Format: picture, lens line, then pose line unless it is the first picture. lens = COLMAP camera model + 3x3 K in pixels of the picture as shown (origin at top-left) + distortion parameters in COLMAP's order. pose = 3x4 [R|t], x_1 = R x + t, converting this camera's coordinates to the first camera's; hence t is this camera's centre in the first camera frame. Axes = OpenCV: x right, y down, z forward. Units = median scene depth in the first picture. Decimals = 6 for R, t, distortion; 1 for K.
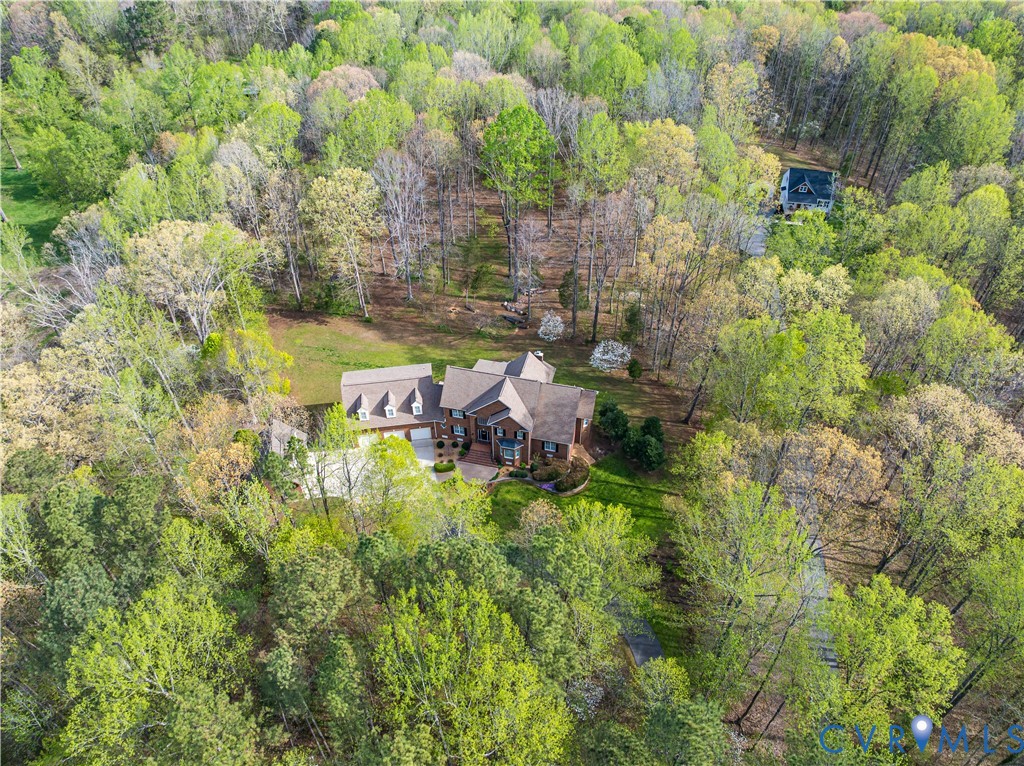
lens RADIAL K [[724.7, 0, 516.3], [0, 724.7, 381.7], [0, 0, 1]] dist [-0.042335, -0.002696]
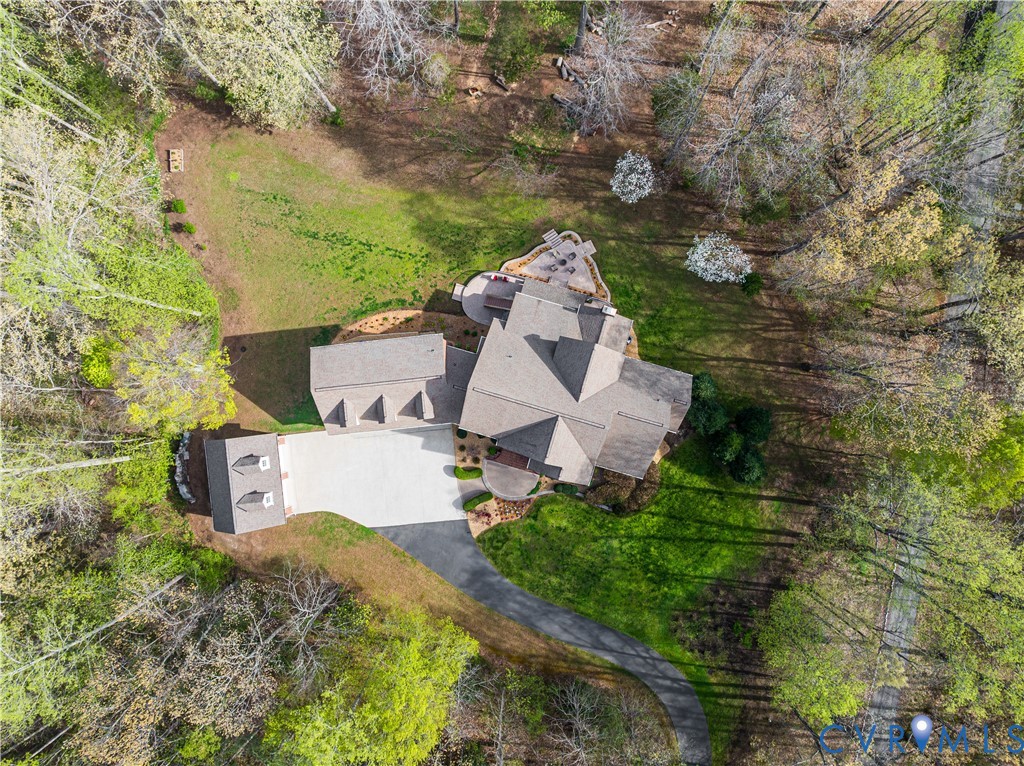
lens RADIAL K [[724.7, 0, 516.3], [0, 724.7, 381.7], [0, 0, 1]] dist [-0.042335, -0.002696]
pose [[0.998927, 0.045046, -0.010758, -0.044832], [-0.023775, 0.698120, 0.715586, -0.477985], [0.039744, -0.714562, 0.698442, 0.536941]]
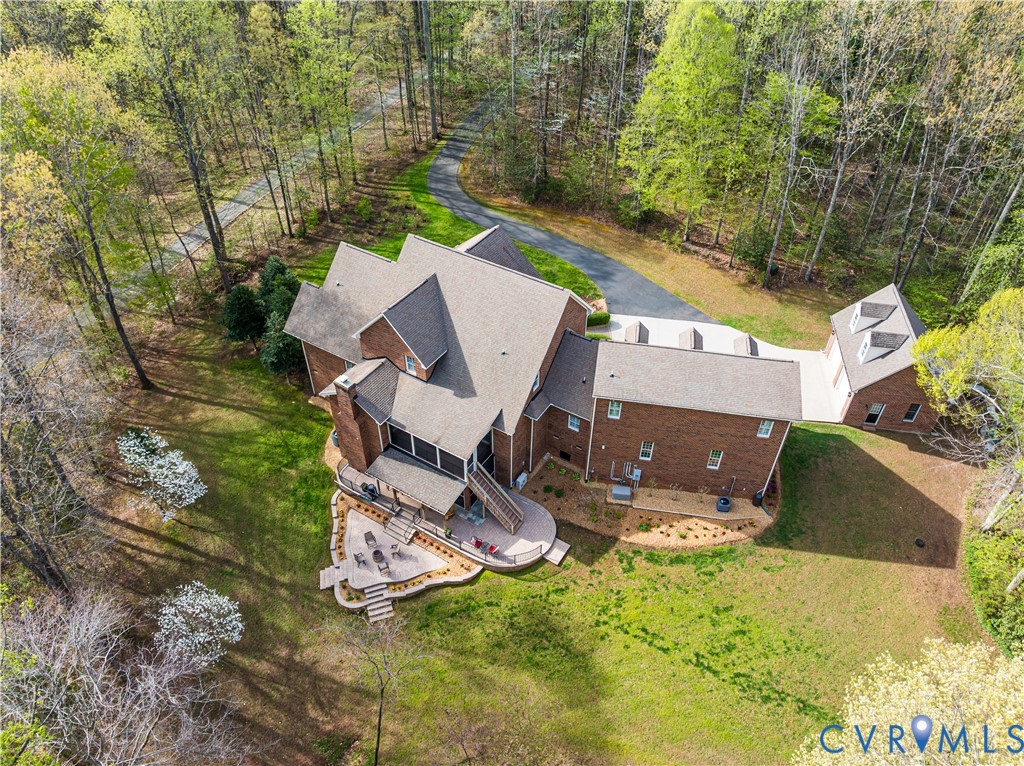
lens RADIAL K [[724.7, 0, 516.3], [0, 724.7, 381.7], [0, 0, 1]] dist [-0.042335, -0.002696]
pose [[-0.950653, -0.213098, 0.225494, -0.175025], [0.205676, 0.111287, 0.972272, -0.464750], [-0.232284, 0.970672, -0.061966, 1.066330]]
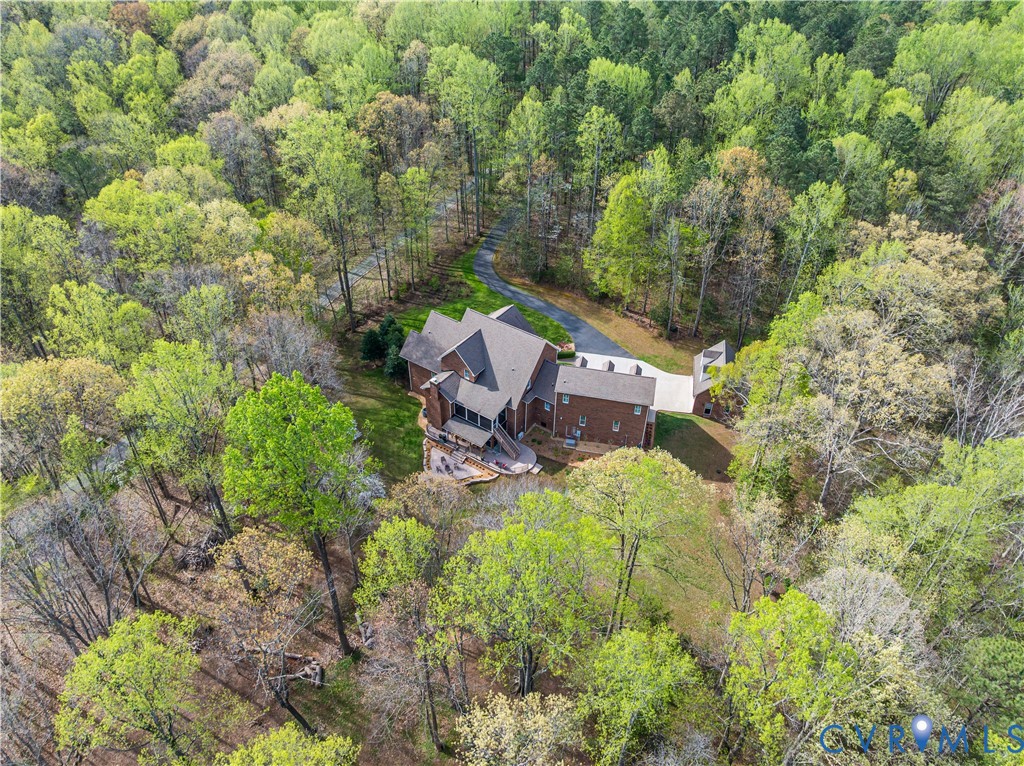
lens RADIAL K [[724.7, 0, 516.3], [0, 724.7, 381.7], [0, 0, 1]] dist [-0.042335, -0.002696]
pose [[-0.934710, -0.233261, 0.268156, -0.319956], [0.234584, 0.161898, 0.958519, -0.919768], [-0.266999, 0.958842, -0.096608, 1.126797]]
